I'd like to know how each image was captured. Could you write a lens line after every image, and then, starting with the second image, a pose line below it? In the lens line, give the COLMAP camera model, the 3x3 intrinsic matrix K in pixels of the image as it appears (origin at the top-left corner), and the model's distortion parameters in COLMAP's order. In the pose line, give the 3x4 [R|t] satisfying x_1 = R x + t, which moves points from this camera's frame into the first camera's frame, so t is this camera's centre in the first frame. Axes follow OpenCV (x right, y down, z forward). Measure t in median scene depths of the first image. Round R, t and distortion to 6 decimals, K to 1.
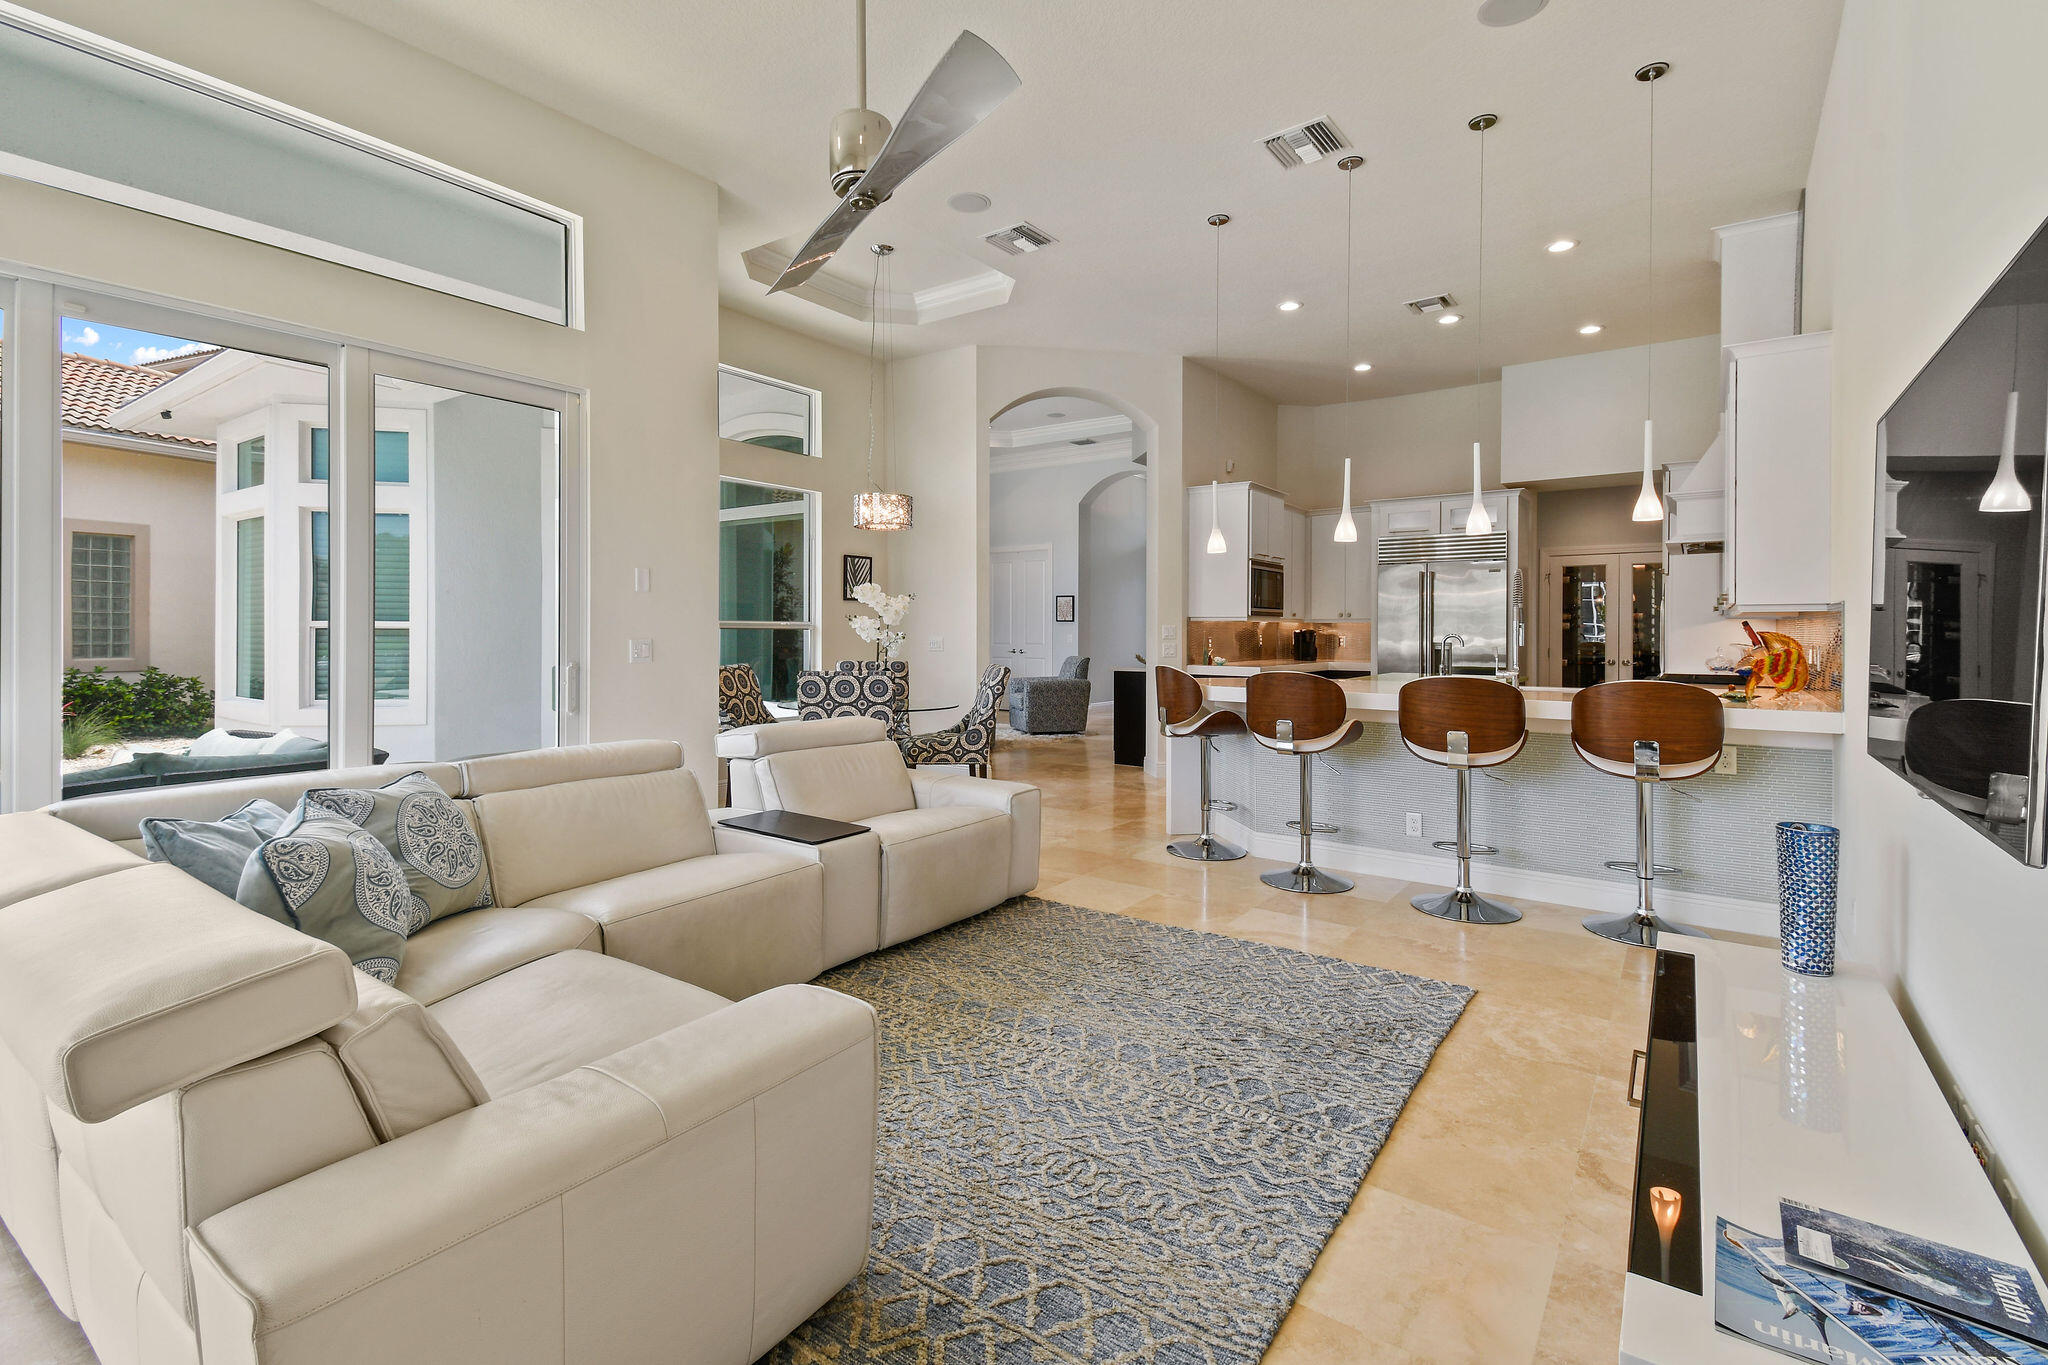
lens RADIAL K [[921.0, 0, 1012.0], [0, 921.0, 625.6], [0, 0, 1]] dist [0.001930, 0.000141]
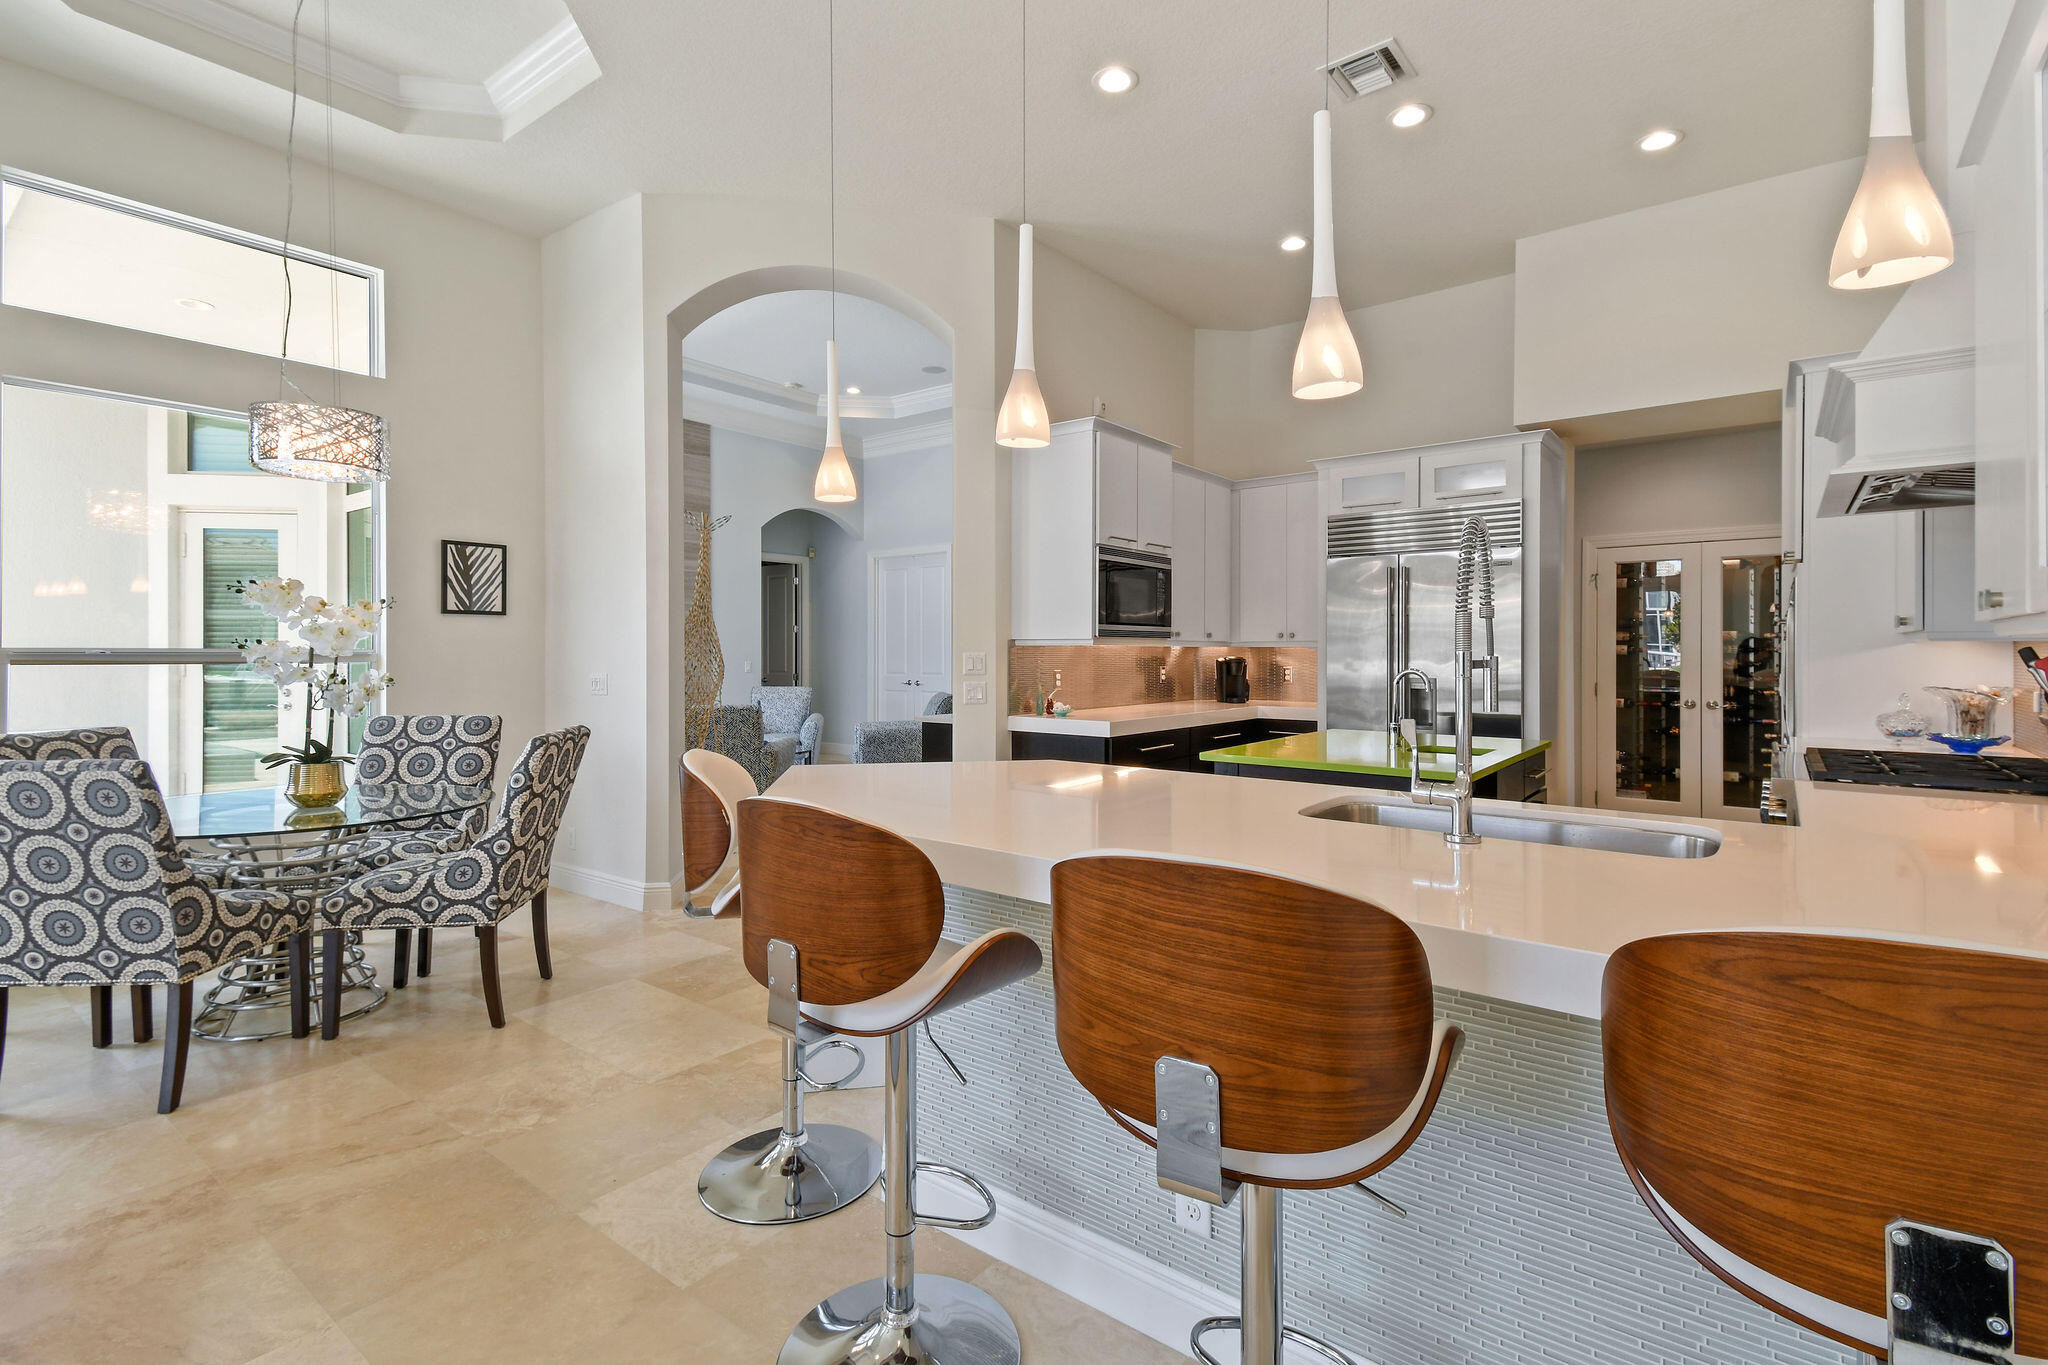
lens RADIAL K [[961.0, 0, 1033.8], [0, 961.0, 644.1], [0, 0, 1]] dist [0.015775, -0.000319]
pose [[0.999945, -0.003241, -0.010019, 0.208253], [0.003210, 0.999990, -0.003143, -0.003811], [0.010029, 0.003110, 0.999945, 0.336209]]
